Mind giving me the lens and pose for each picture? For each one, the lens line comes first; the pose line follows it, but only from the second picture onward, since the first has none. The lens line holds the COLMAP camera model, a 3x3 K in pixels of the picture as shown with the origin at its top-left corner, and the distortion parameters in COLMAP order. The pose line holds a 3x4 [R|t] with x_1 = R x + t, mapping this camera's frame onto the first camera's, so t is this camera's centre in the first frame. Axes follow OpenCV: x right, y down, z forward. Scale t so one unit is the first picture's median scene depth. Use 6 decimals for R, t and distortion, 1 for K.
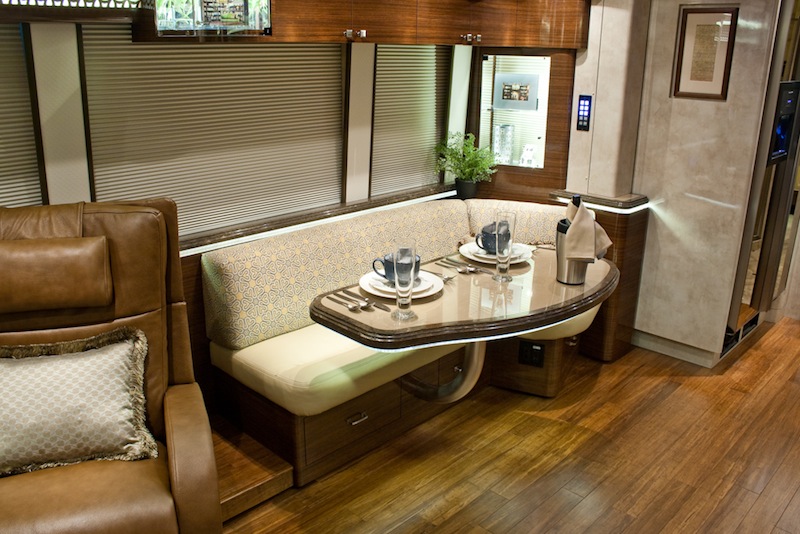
lens RADIAL K [[683.5, 0, 399.5], [0, 683.5, 276.5], [0, 0, 1]] dist [-0.169500, 0.144974]
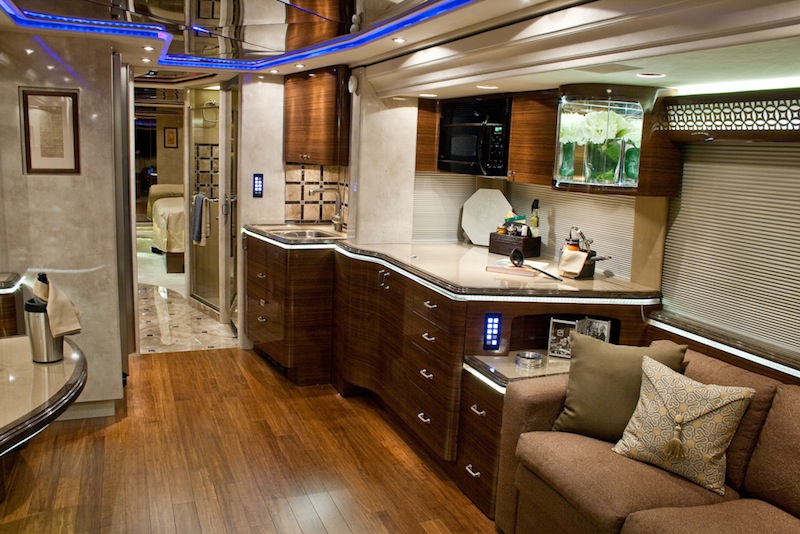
lens RADIAL K [[664.1, 0, 398.1], [0, 664.1, 277.9], [0, 0, 1]] dist [-0.165683, 0.133802]
pose [[0.401731, -0.165239, 0.900726, -0.353921], [0.257605, 0.964259, 0.062000, -0.033682], [-0.878778, 0.207124, 0.429939, 0.120840]]
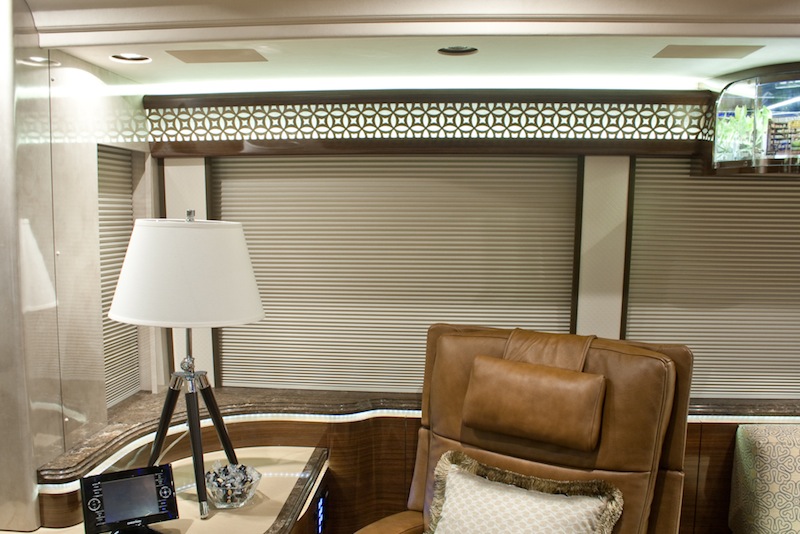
lens RADIAL K [[688.9, 0, 397.1], [0, 688.9, 278.7], [0, 0, 1]] dist [-0.168318, 0.143321]
pose [[0.631680, 0.069208, -0.772134, 0.060859], [-0.246684, 0.962180, -0.115570, -0.008798], [0.734933, 0.263476, 0.624863, 0.138752]]
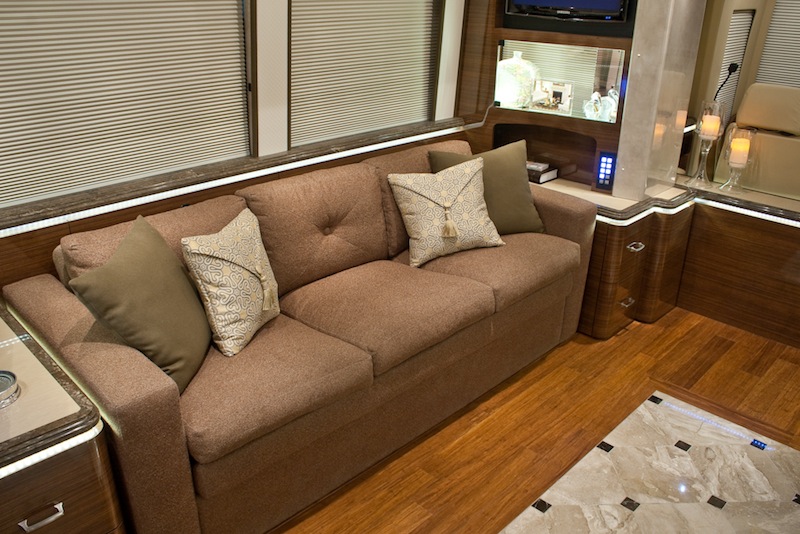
lens RADIAL K [[672.3, 0, 402.1], [0, 672.3, 279.3], [0, 0, 1]] dist [-0.162555, 0.133298]
pose [[-0.999635, -0.025669, -0.008417, 0.381401], [-0.024379, 0.722990, 0.690428, -0.252234], [-0.011637, 0.690381, -0.723352, 0.789938]]
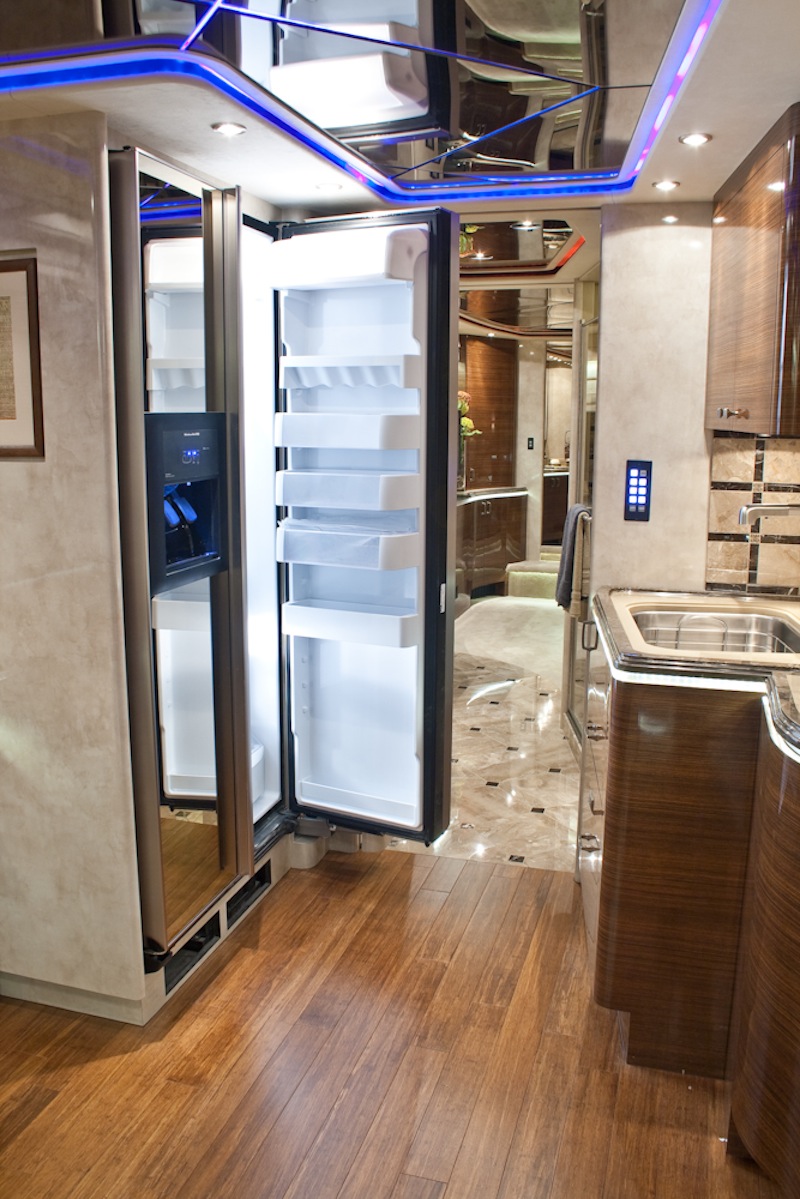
lens RADIAL K [[989.7, 0, 403.8], [0, 989.7, 605.1], [0, 0, 1]] dist [-0.159916, 0.128851]
pose [[0.888509, -0.090833, 0.449780, 0.495466], [0.149201, 0.984137, -0.095989, -0.082475], [-0.433926, 0.152395, 0.887966, 0.385826]]
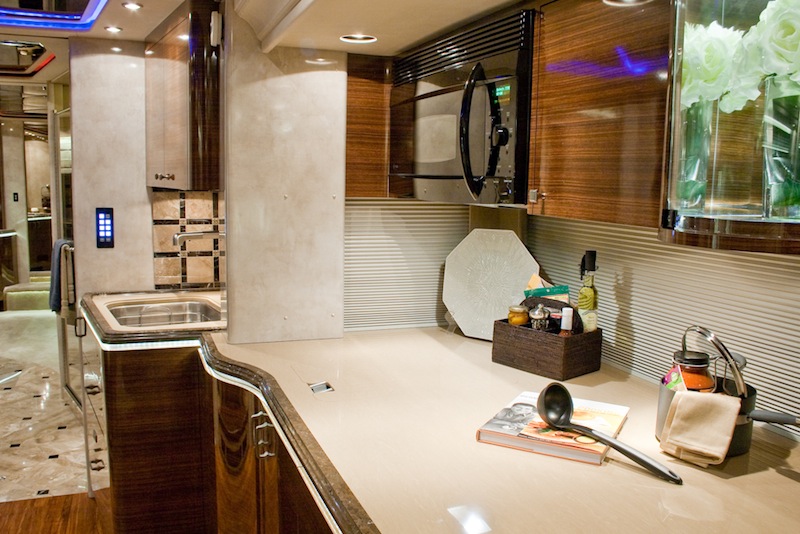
lens RADIAL K [[688.9, 0, 397.1], [0, 688.9, 278.7], [0, 0, 1]] dist [-0.168318, 0.143321]
pose [[0.425691, -0.128825, 0.895651, 0.416079], [0.272994, 0.961977, 0.008615, -0.066611], [-0.862706, 0.240840, 0.444673, 0.315677]]
